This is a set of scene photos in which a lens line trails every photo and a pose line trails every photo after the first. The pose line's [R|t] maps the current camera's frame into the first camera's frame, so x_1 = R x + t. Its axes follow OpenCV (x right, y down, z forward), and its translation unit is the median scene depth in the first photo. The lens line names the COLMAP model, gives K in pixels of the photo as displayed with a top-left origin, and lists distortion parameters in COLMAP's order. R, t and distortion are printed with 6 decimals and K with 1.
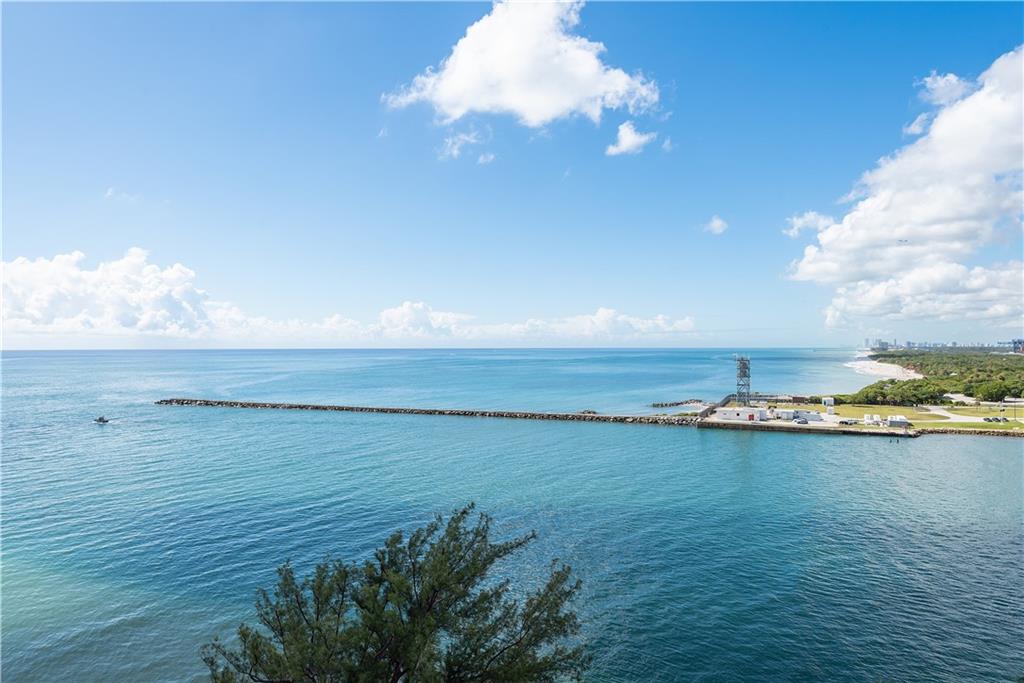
lens RADIAL K [[659.6, 0, 514.4], [0, 659.6, 338.0], [0, 0, 1]] dist [0.036086, -0.022210]
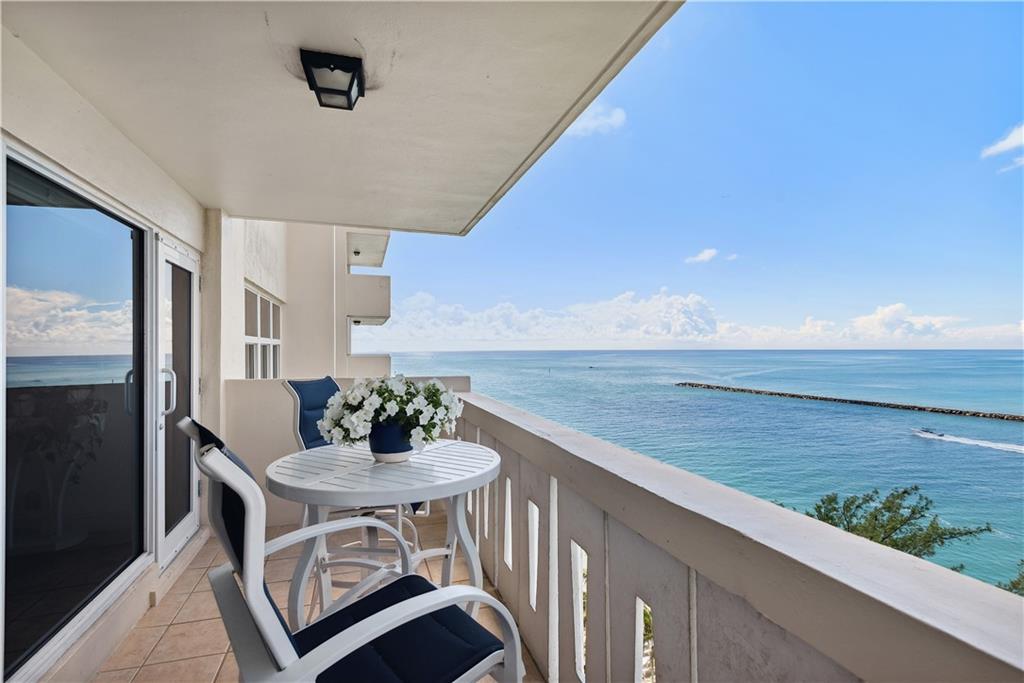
lens RADIAL K [[495.6, 0, 510.1], [0, 495.6, 343.5], [0, 0, 1]] dist [0.029623, 0.000007]
pose [[0.661801, -0.010289, -0.749609, 0.485162], [0.013138, 0.999911, -0.002125, -0.009167], [0.749565, -0.008442, 0.661877, -0.358511]]
